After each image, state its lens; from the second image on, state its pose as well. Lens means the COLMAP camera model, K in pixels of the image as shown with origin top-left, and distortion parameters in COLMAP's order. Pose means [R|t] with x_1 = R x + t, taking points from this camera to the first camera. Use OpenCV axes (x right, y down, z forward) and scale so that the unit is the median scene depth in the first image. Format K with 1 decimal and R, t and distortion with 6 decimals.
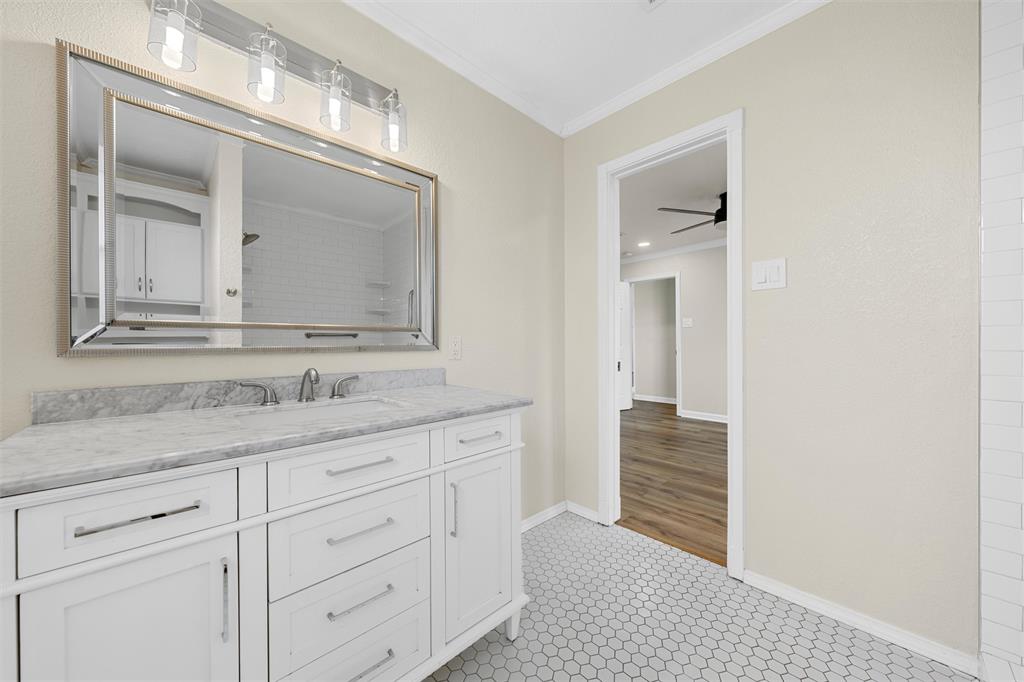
lens RADIAL K [[366.6, 0, 512.0], [0, 366.6, 341.0], [0, 0, 1]] dist [0.000127, 0.000013]
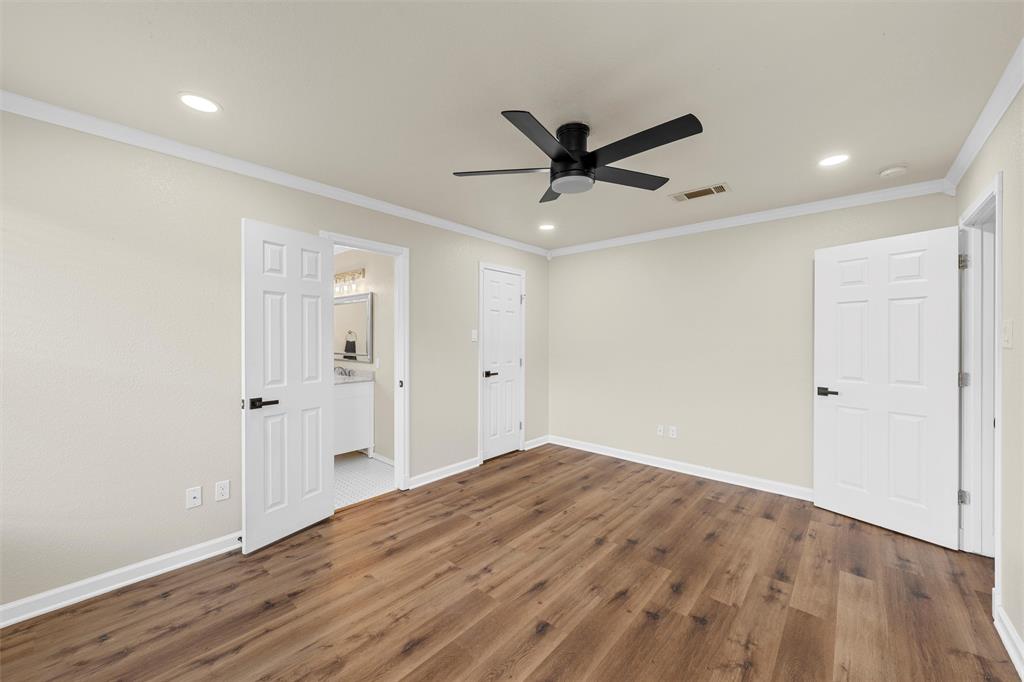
lens RADIAL K [[396.0, 0, 512.5], [0, 396.0, 341.1], [0, 0, 1]] dist [-0.002024, -0.000179]
pose [[0.070573, 0.011372, -0.997442, 1.924011], [0.003946, 0.999924, 0.011680, -0.119195], [0.997499, -0.004760, 0.070522, 1.370757]]
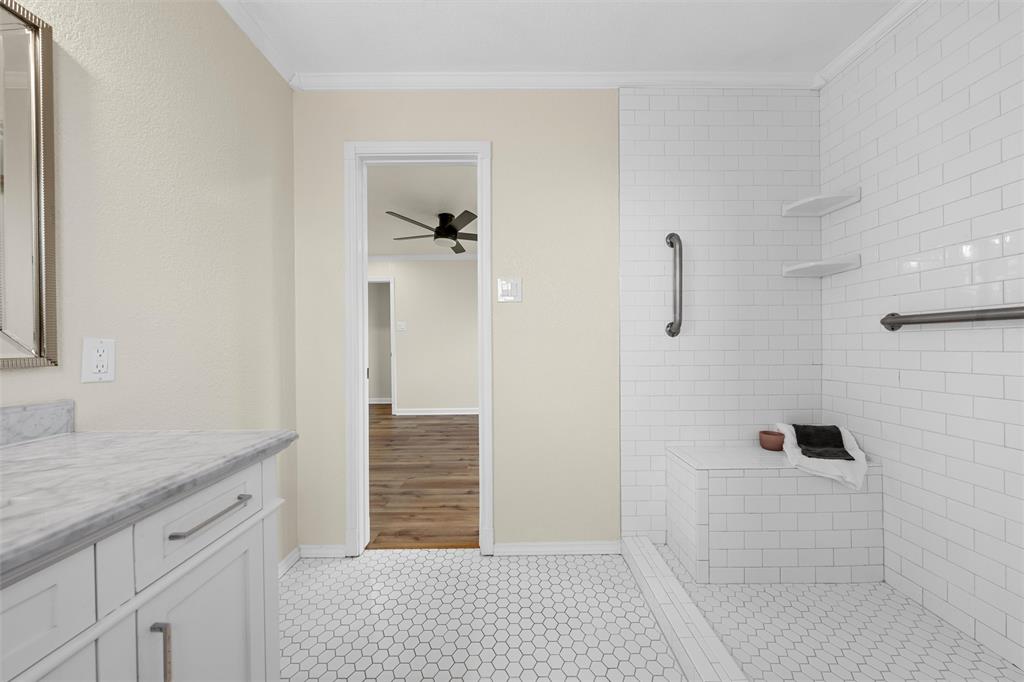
lens RADIAL K [[350.7, 0, 514.8], [0, 350.7, 342.8], [0, 0, 1]] dist [-0.000169, -0.000070]
pose [[0.688352, -0.001332, 0.725376, -0.089356], [0.000183, 0.999999, 0.001663, -0.007741], [-0.725377, -0.001012, 0.688351, 0.147463]]
